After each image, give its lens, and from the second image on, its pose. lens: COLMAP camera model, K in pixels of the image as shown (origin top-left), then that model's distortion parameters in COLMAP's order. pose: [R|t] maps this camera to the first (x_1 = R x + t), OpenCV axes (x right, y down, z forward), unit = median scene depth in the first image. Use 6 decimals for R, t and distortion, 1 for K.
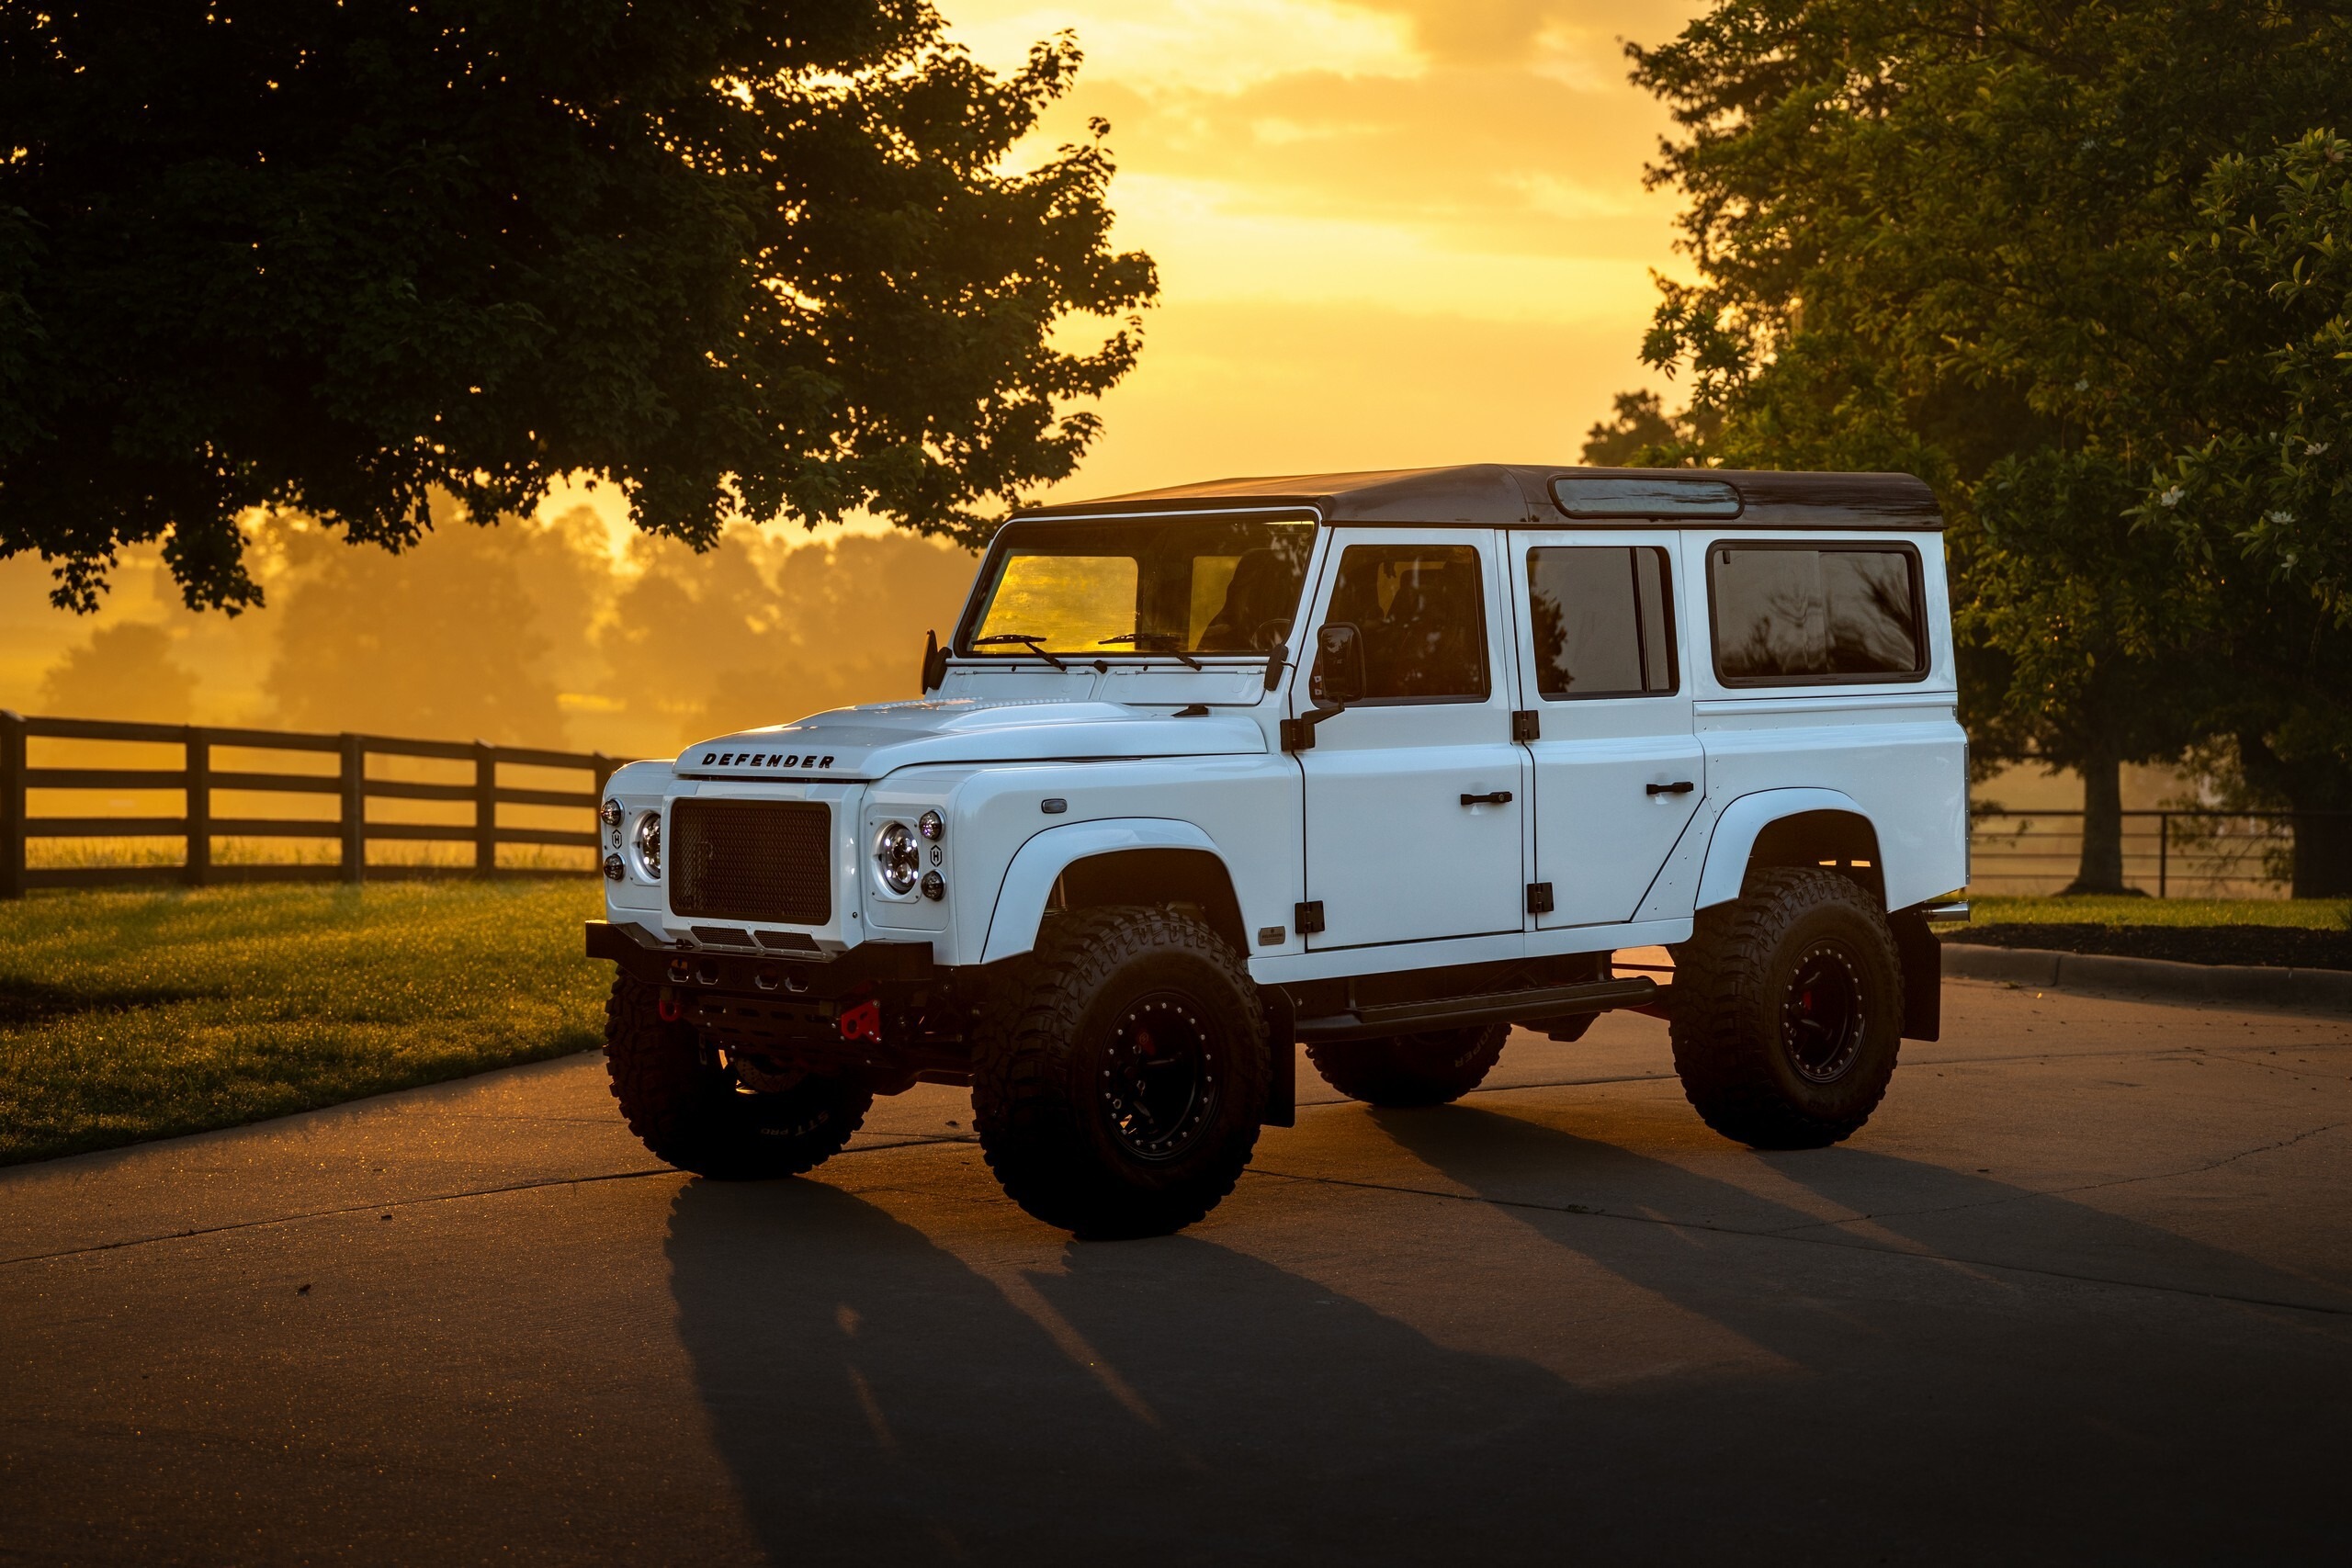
lens RADIAL K [[4111.4, 0, 1176.0], [0, 4111.4, 784.0], [0, 0, 1]] dist [-0.085621, -0.107000]
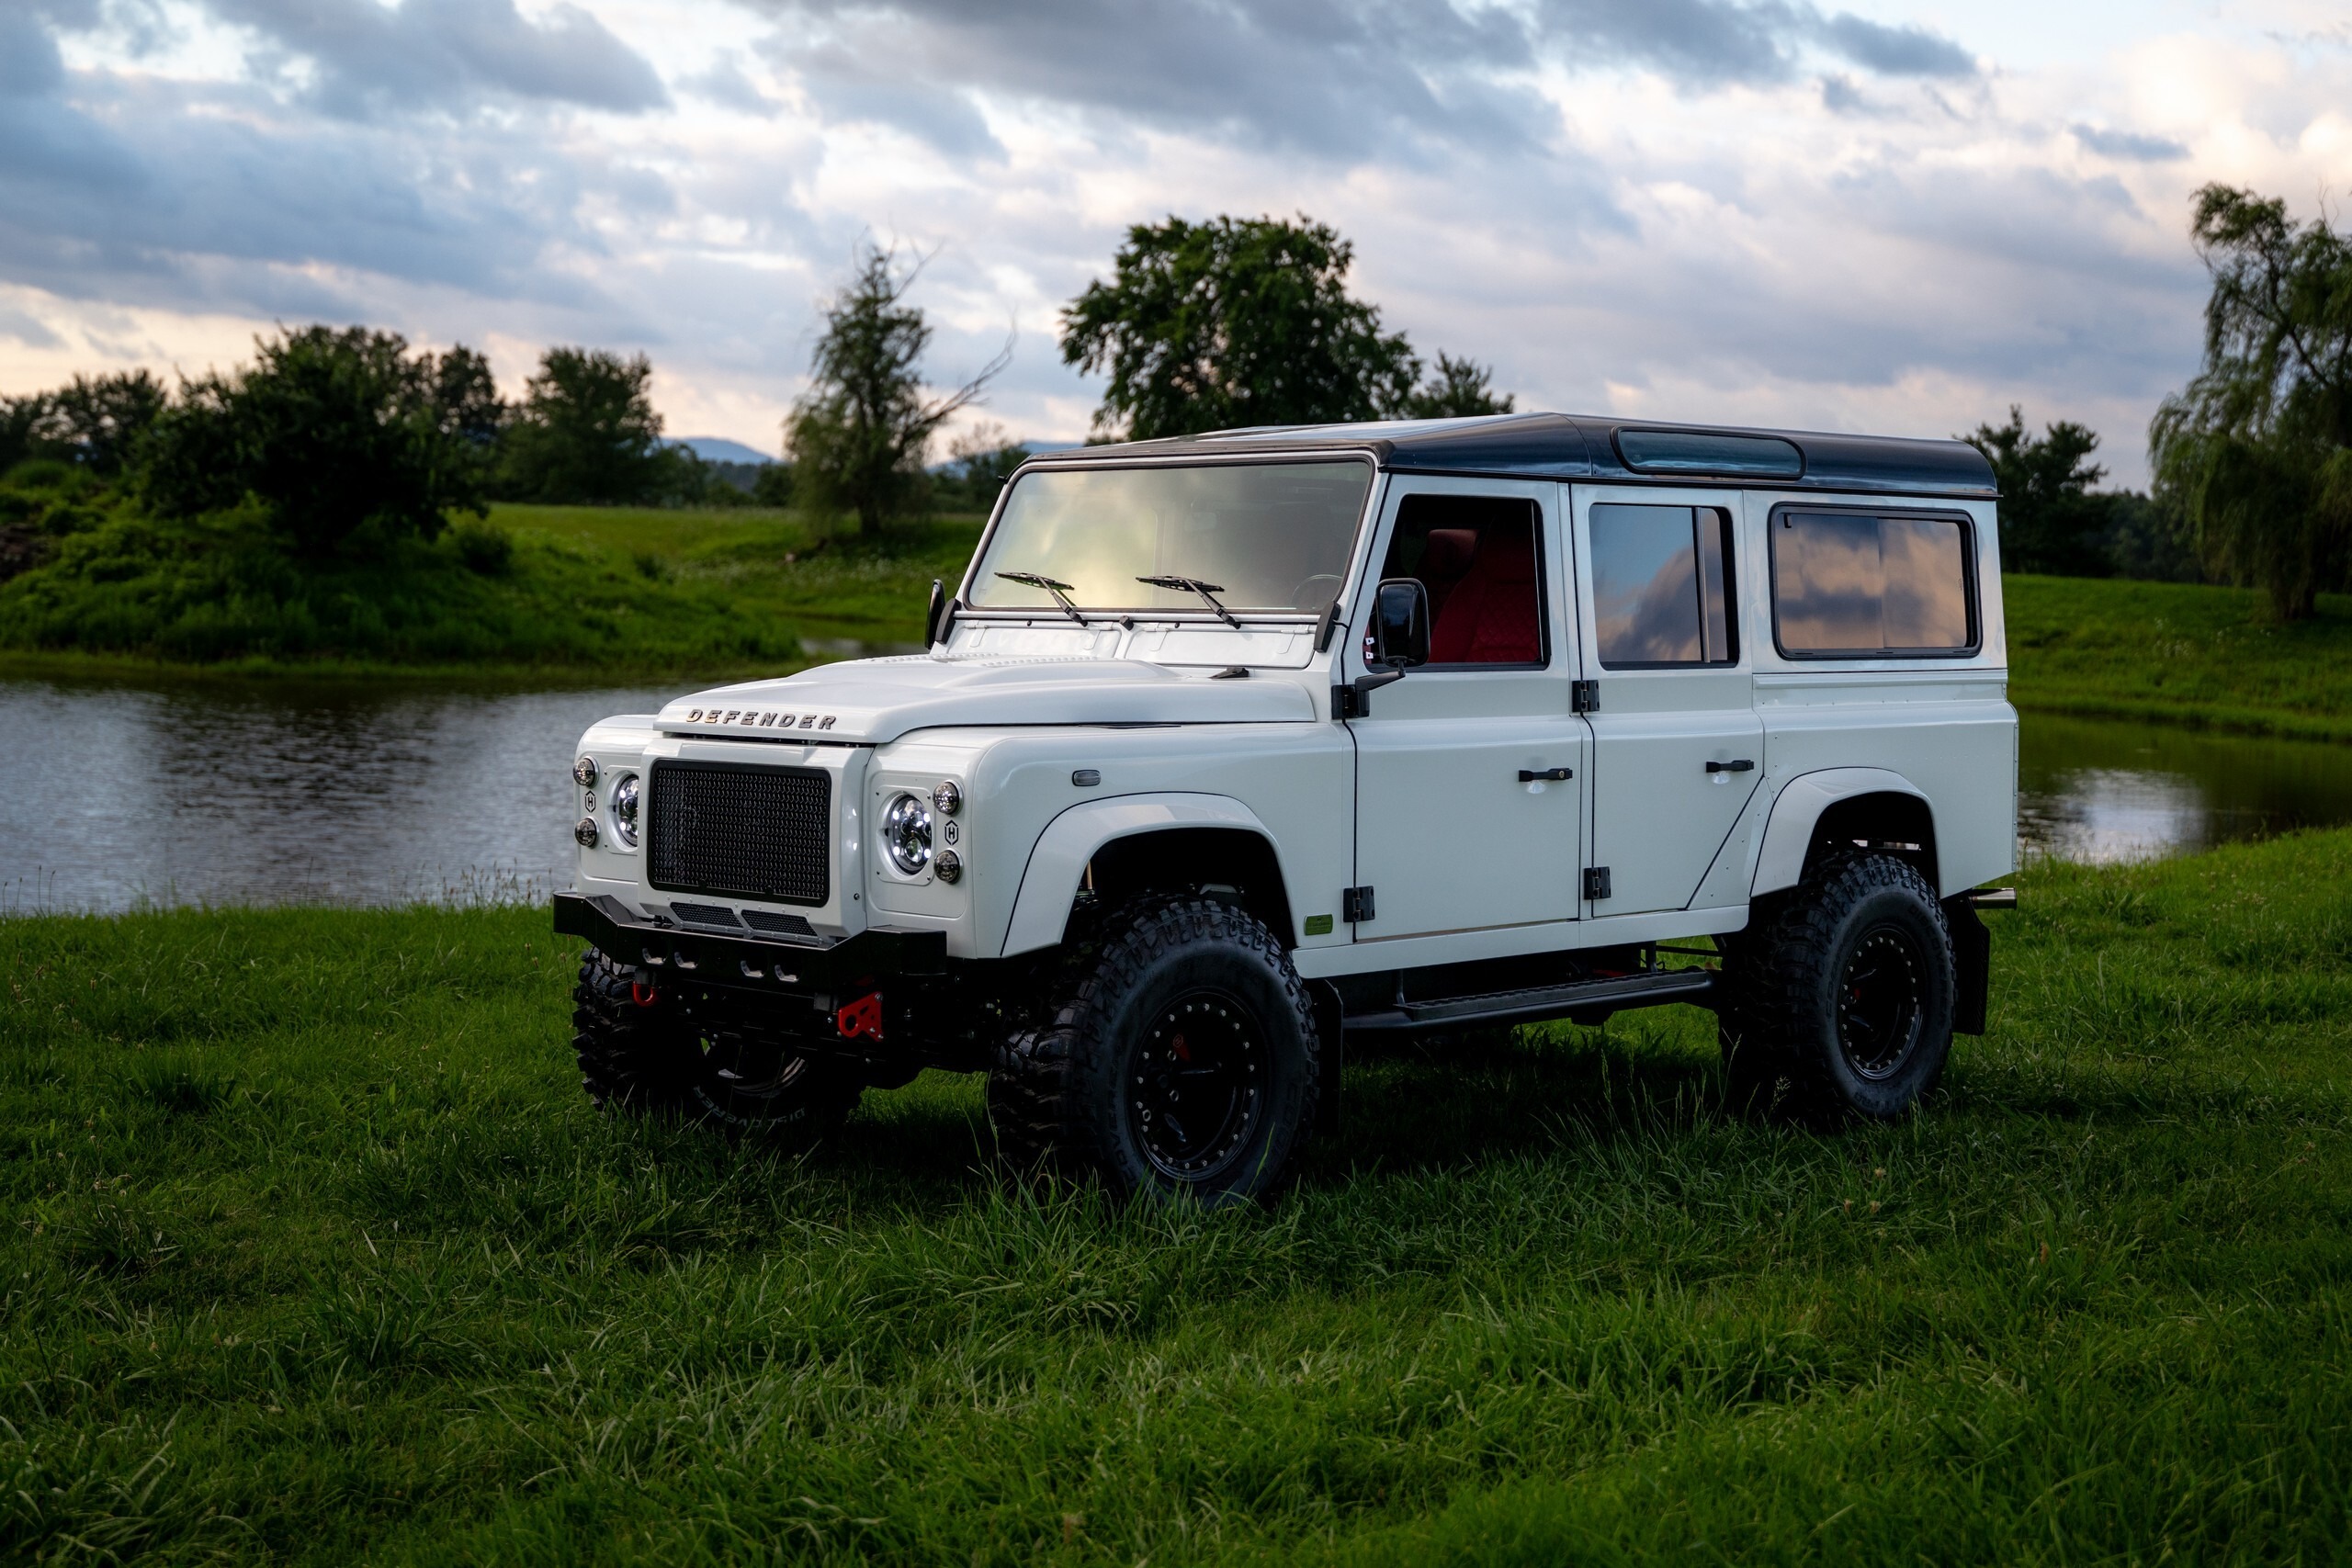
lens RADIAL K [[3361.9, 0, 1218.9], [0, 3361.9, 786.5], [0, 0, 1]] dist [0.002724, -0.024566]
pose [[0.999136, 0.018874, 0.037014, -0.025118], [-0.019453, 0.999693, 0.015347, -0.003979], [-0.036713, -0.016054, 0.999197, 0.251509]]
